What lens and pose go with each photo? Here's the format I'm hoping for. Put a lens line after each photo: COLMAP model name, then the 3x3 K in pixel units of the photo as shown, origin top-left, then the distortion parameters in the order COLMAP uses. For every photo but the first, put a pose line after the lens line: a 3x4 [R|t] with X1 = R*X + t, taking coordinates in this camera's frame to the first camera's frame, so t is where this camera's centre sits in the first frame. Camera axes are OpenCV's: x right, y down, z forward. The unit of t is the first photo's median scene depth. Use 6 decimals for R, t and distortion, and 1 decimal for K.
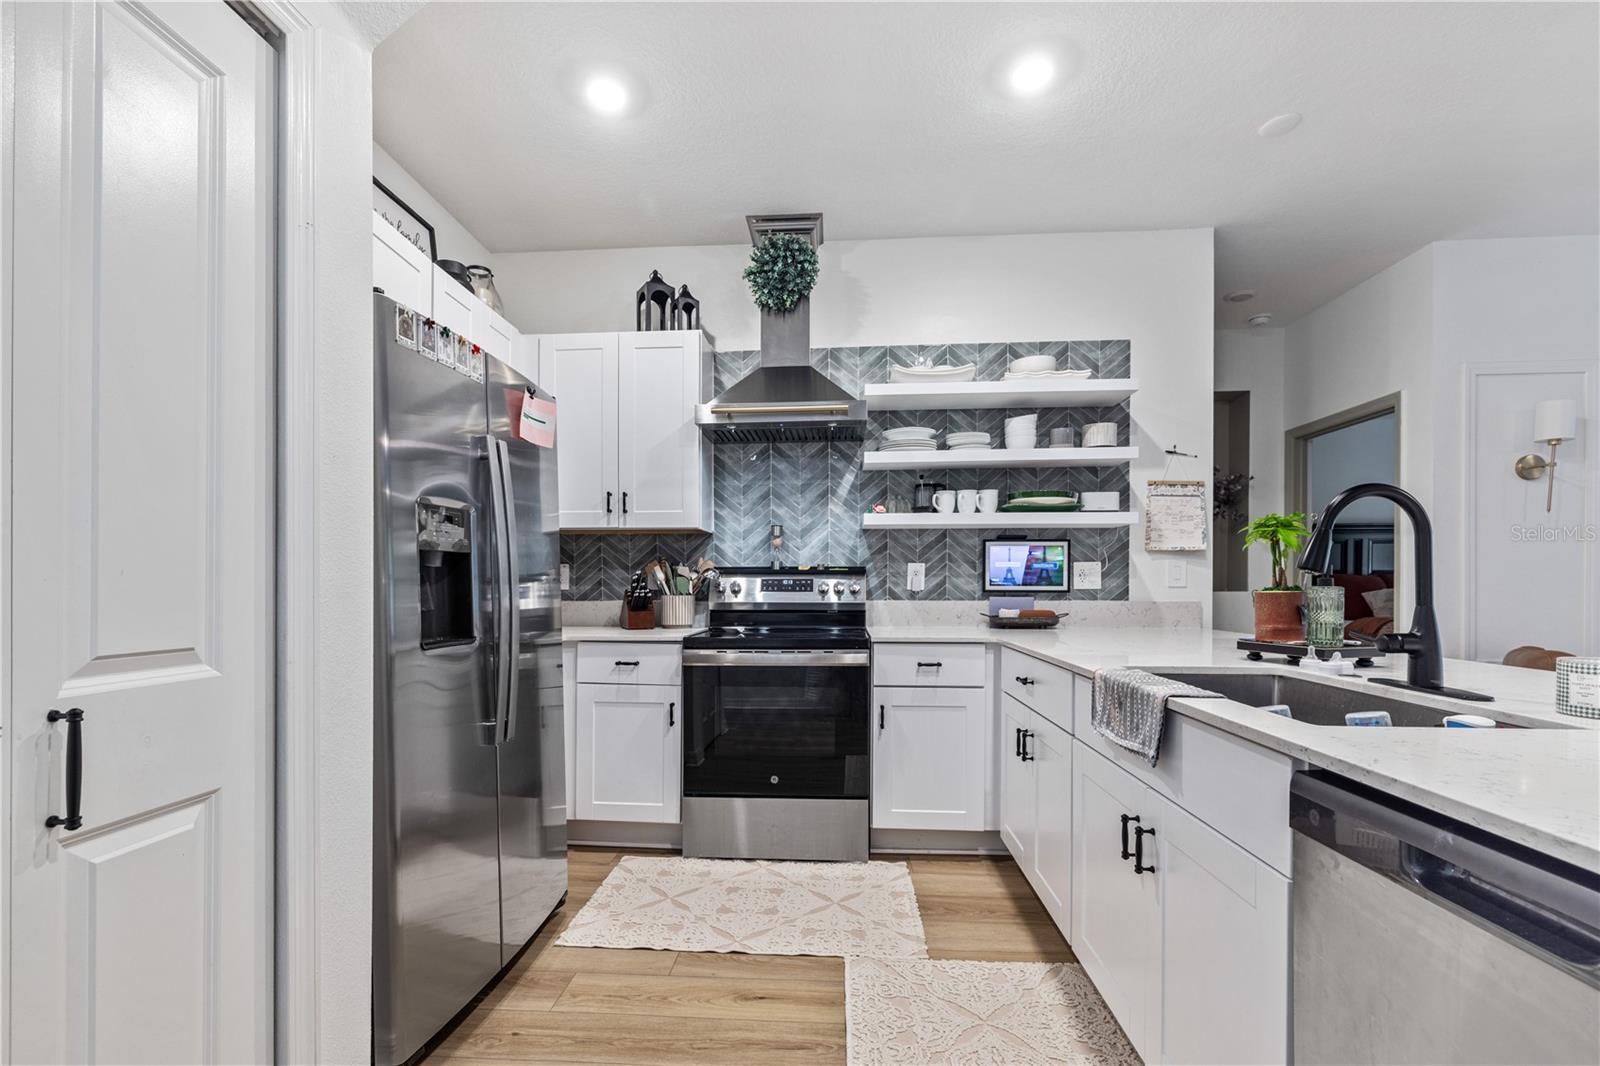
lens RADIAL K [[693.7, 0, 789.9], [0, 693.7, 592.7], [0, 0, 1]] dist [-0.000927, -0.000045]
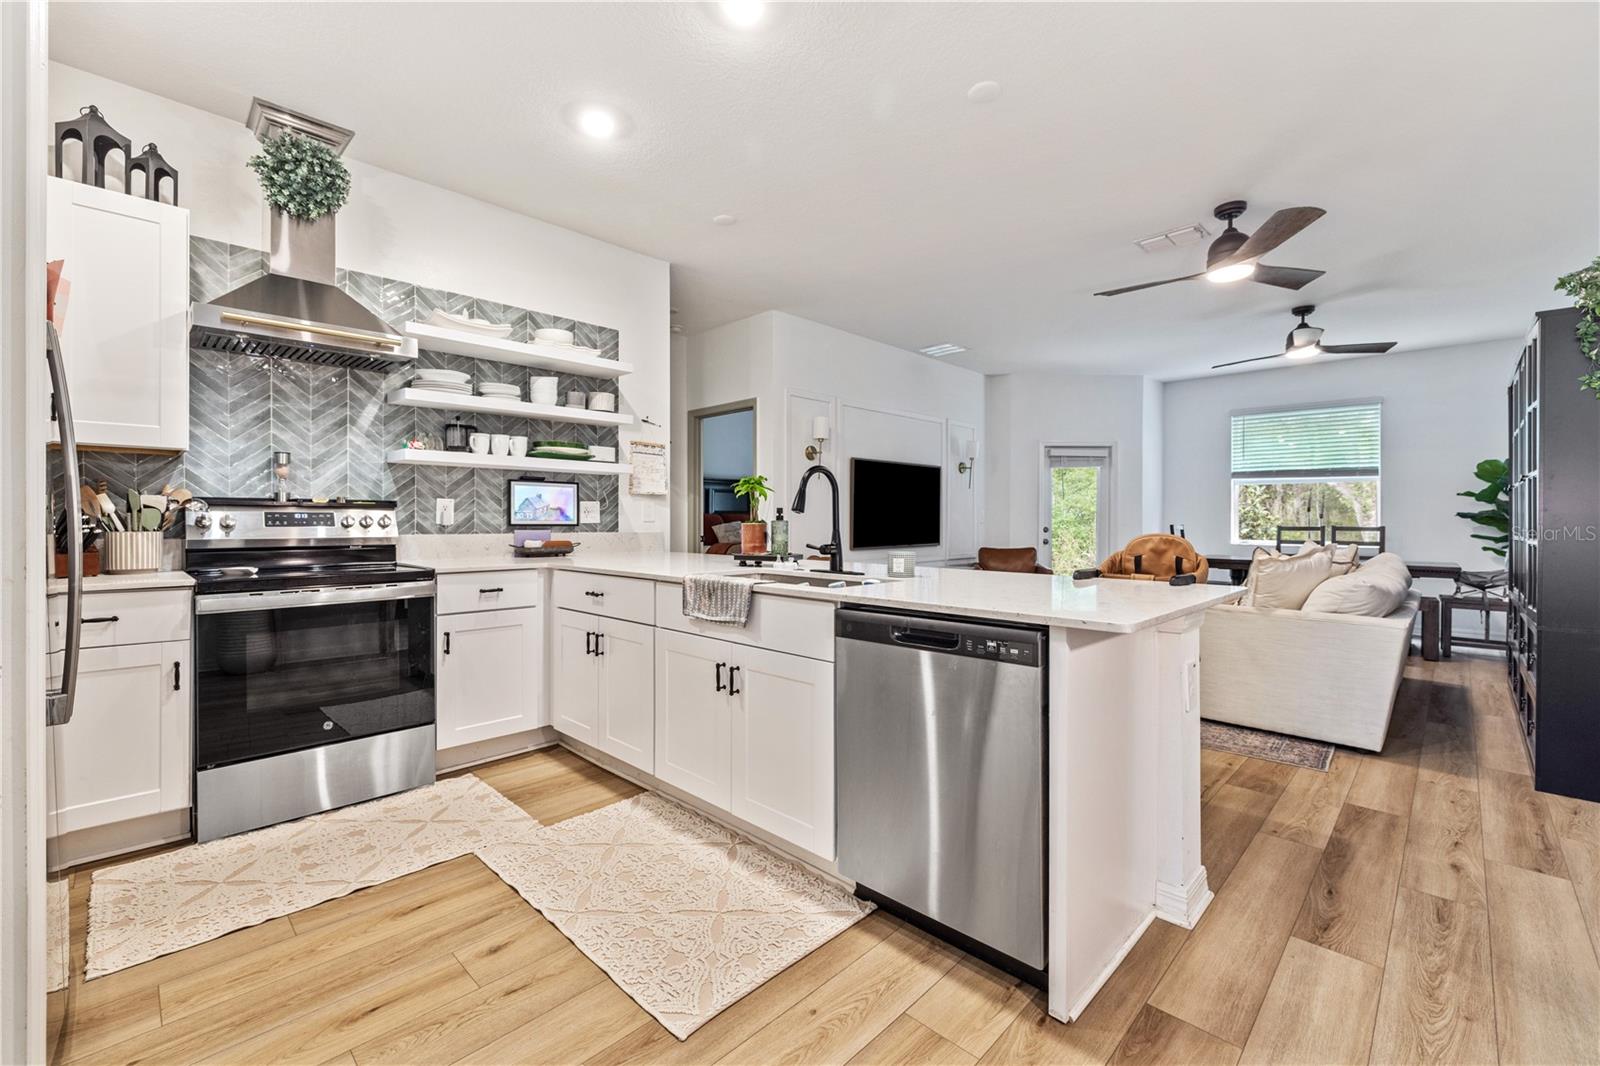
lens RADIAL K [[673.2, 0, 783.4], [0, 673.2, 530.0], [0, 0, 1]] dist [-0.000264, -0.000309]
pose [[0.655668, -0.008875, 0.754997, -0.260426], [0.007668, 0.999958, 0.005096, 0.003664], [-0.755011, 0.002448, 0.655708, -0.056330]]
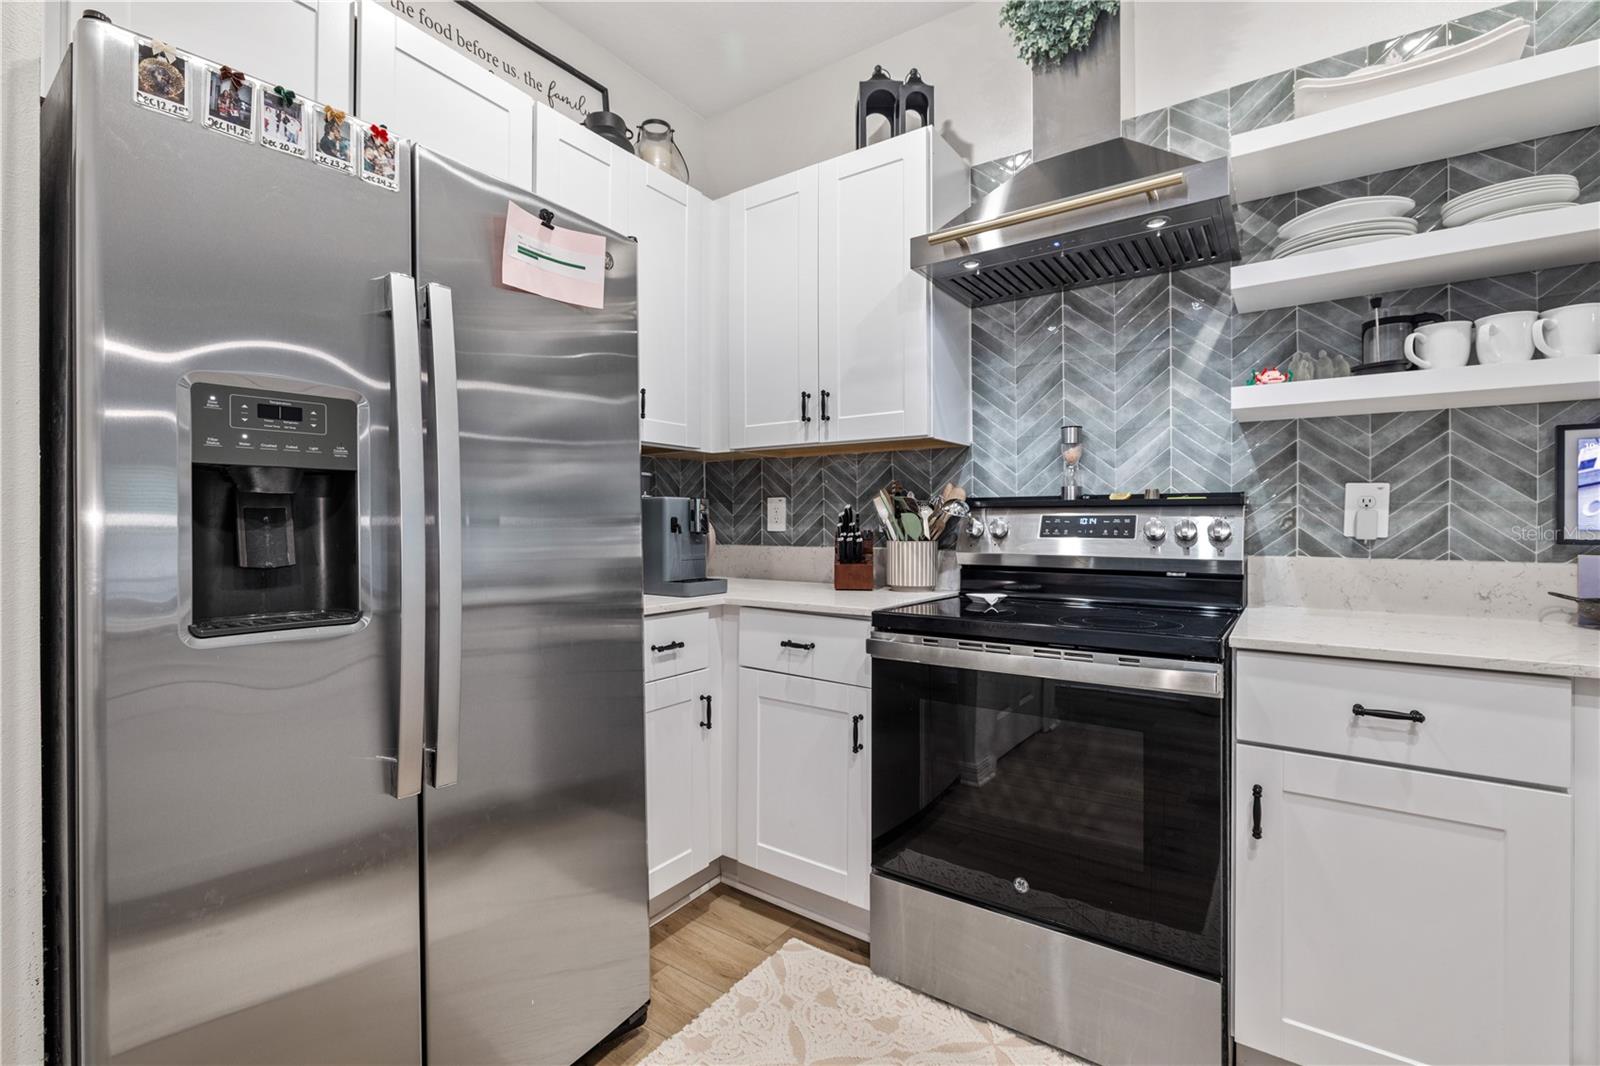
lens RADIAL K [[713.8, 0, 789.2], [0, 713.8, 519.3], [0, 0, 1]] dist [-0.004701, 0.000389]
pose [[0.855841, -0.000686, -0.517238, 0.094655], [-0.008843, 0.999834, -0.015958, -0.005242], [0.517163, 0.018231, 0.855693, 0.362878]]
